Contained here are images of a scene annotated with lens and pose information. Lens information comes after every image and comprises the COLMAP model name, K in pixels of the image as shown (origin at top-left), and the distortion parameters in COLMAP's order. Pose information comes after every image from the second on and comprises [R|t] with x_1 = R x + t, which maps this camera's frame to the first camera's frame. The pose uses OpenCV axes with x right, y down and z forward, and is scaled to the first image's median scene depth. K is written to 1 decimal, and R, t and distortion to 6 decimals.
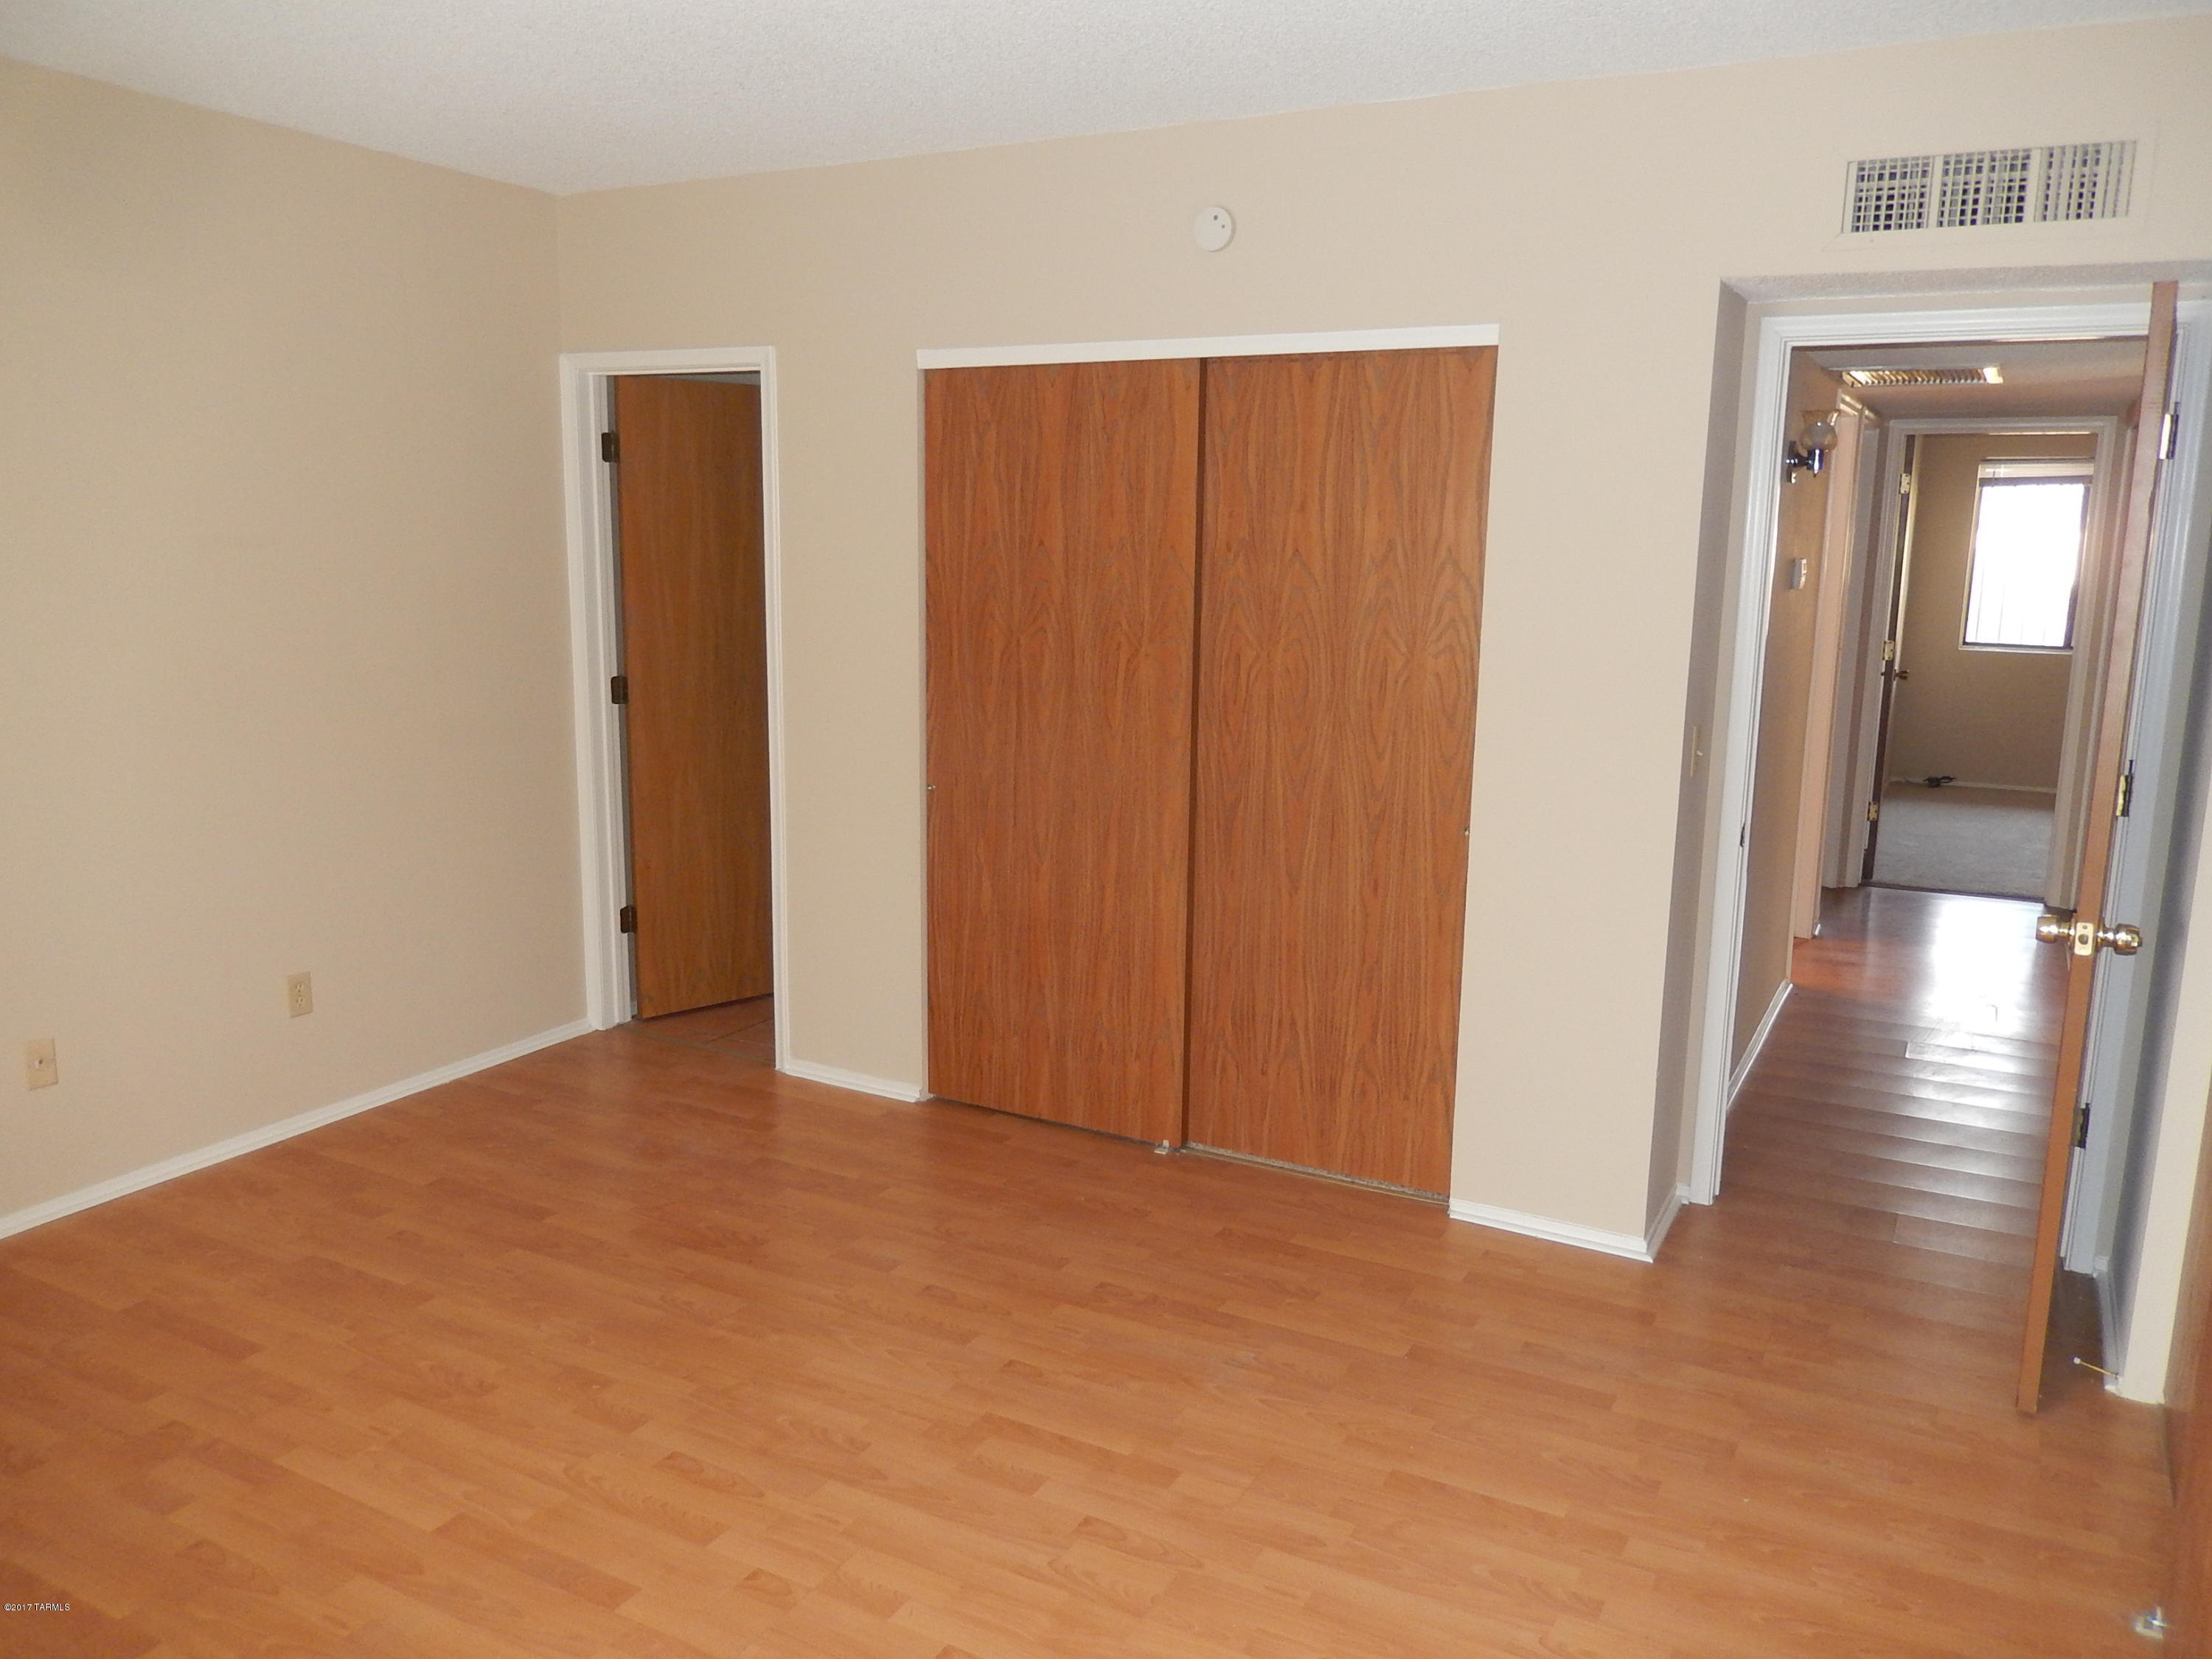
lens RADIAL K [[1665.6, 0, 1106.0], [0, 1665.6, 829.5], [0, 0, 1]] dist [-0.010647, -0.009235]
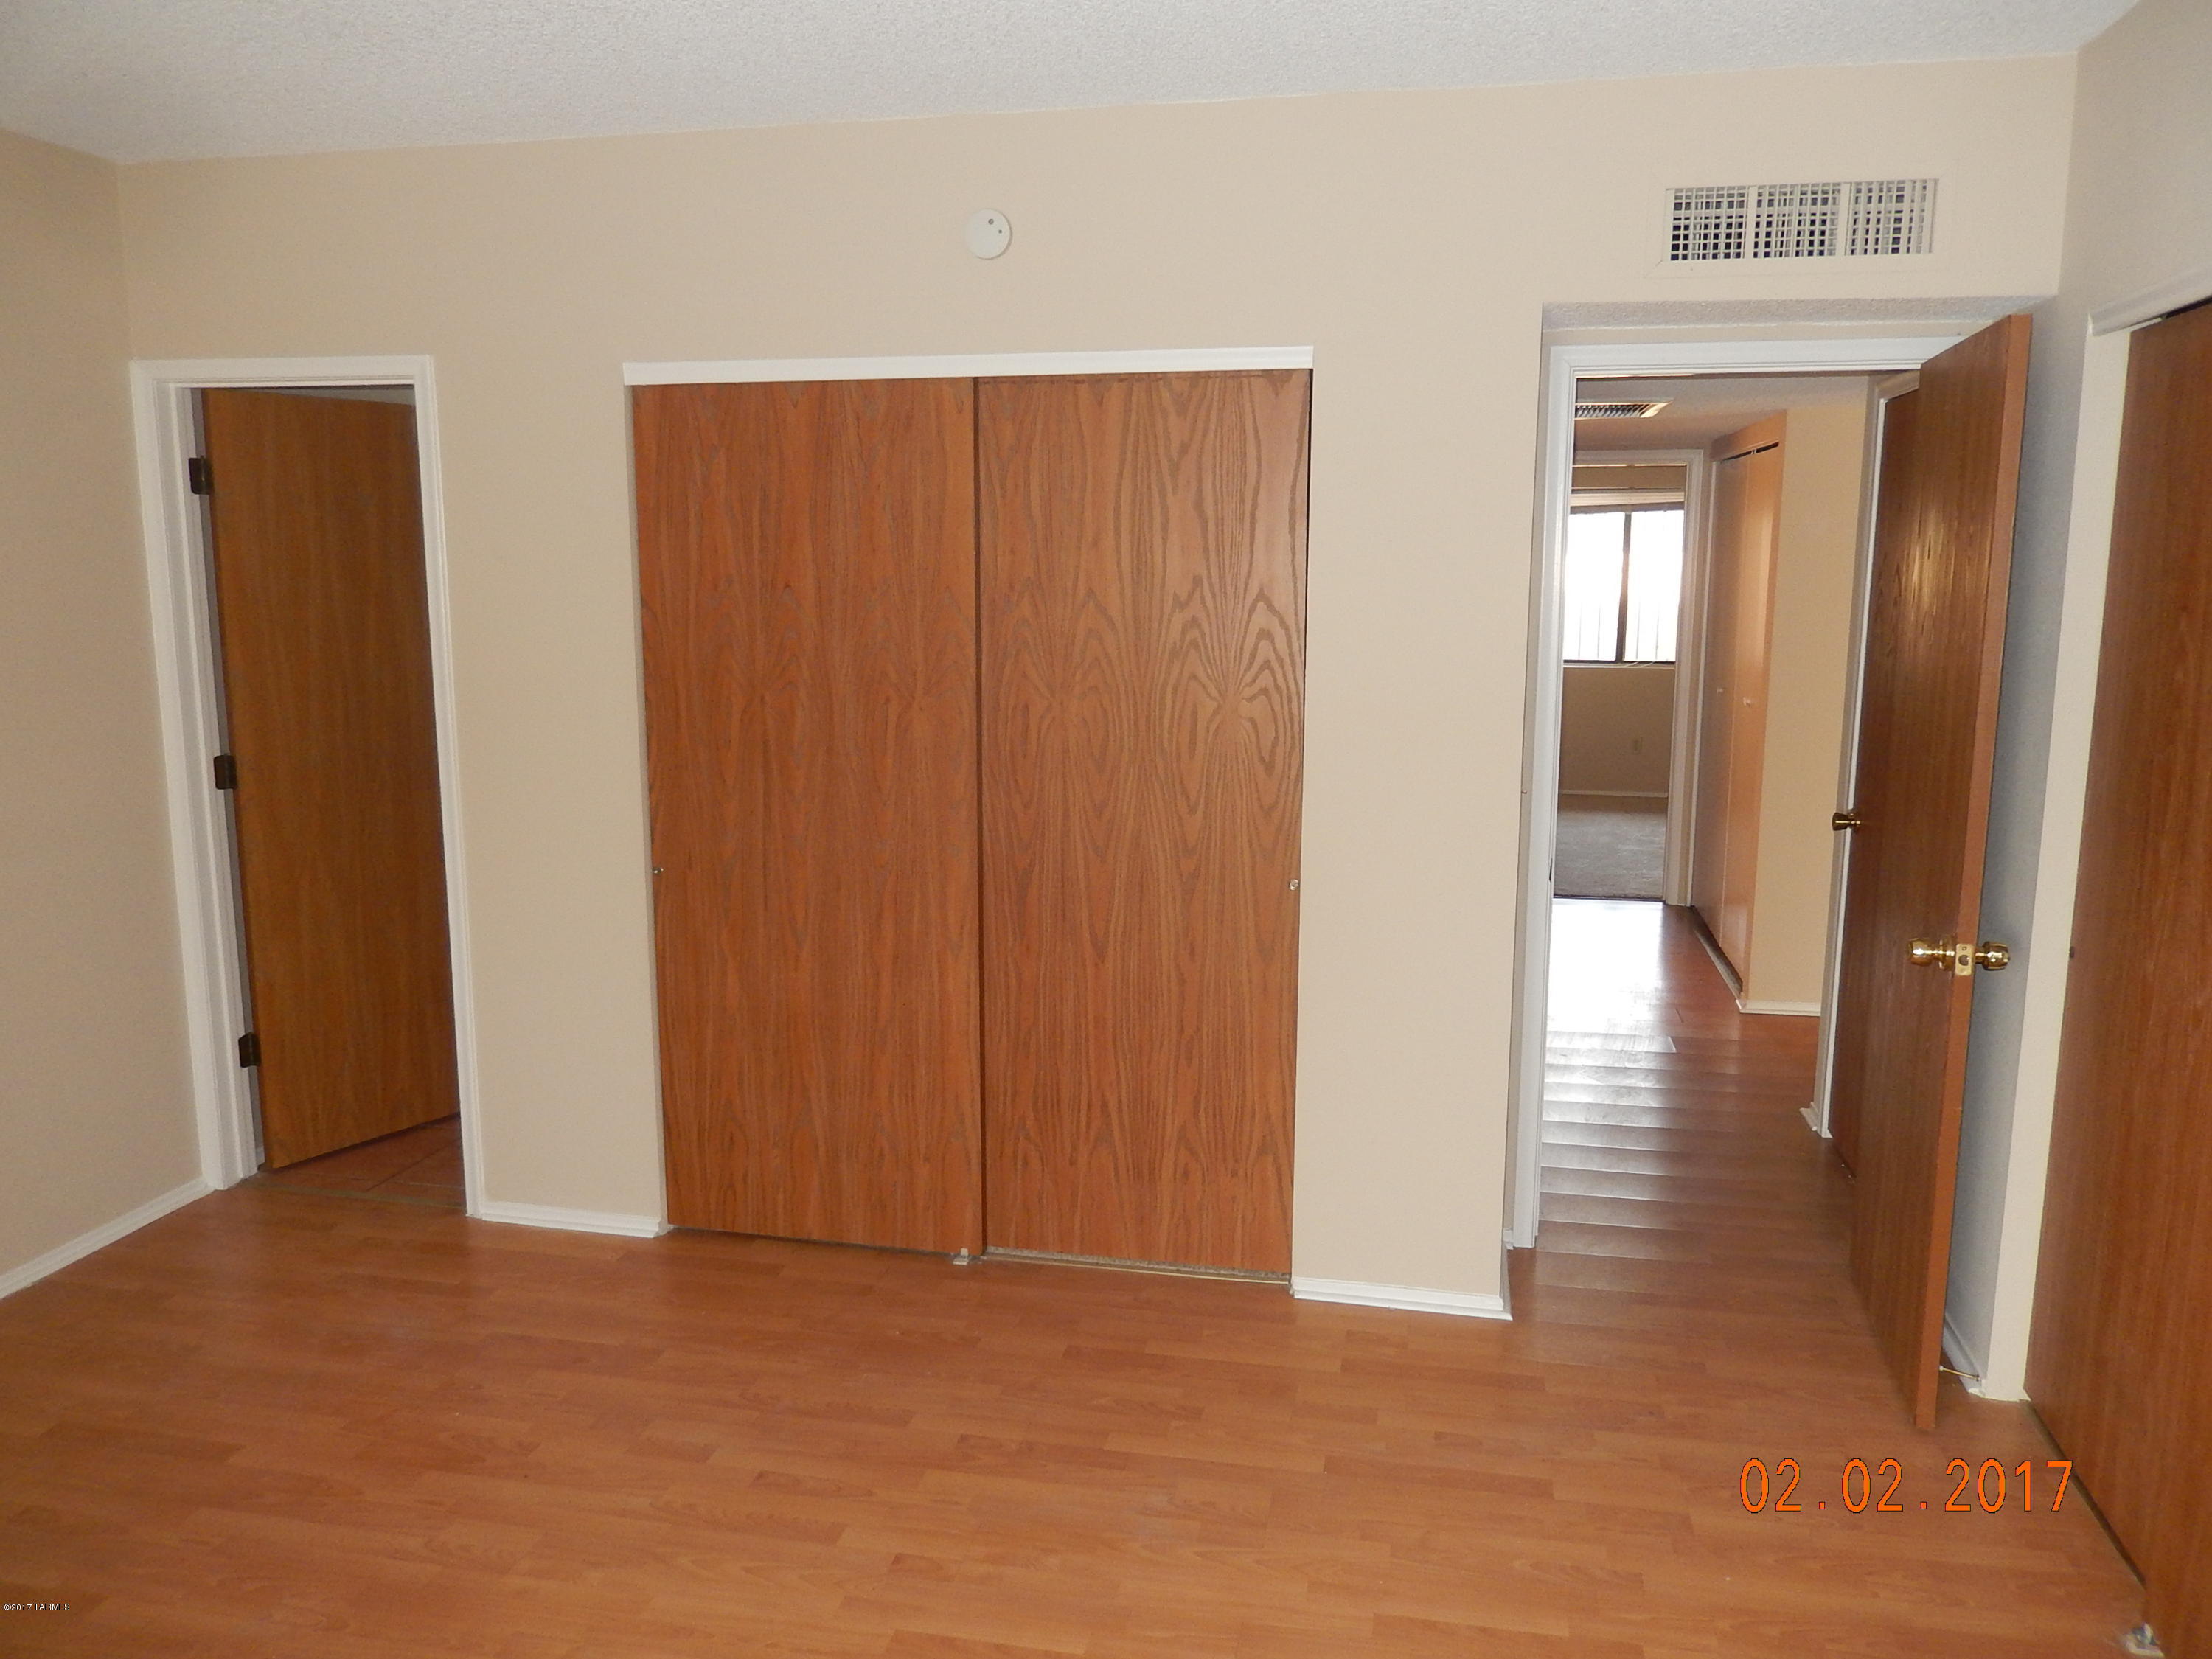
lens RADIAL K [[1665.6, 0, 1106.0], [0, 1665.6, 829.5], [0, 0, 1]] dist [-0.010647, -0.009235]
pose [[0.957244, -0.058941, 0.283213, -0.138894], [0.063376, 0.997968, -0.006514, -0.028994], [-0.282254, 0.024185, 0.959035, 0.122470]]
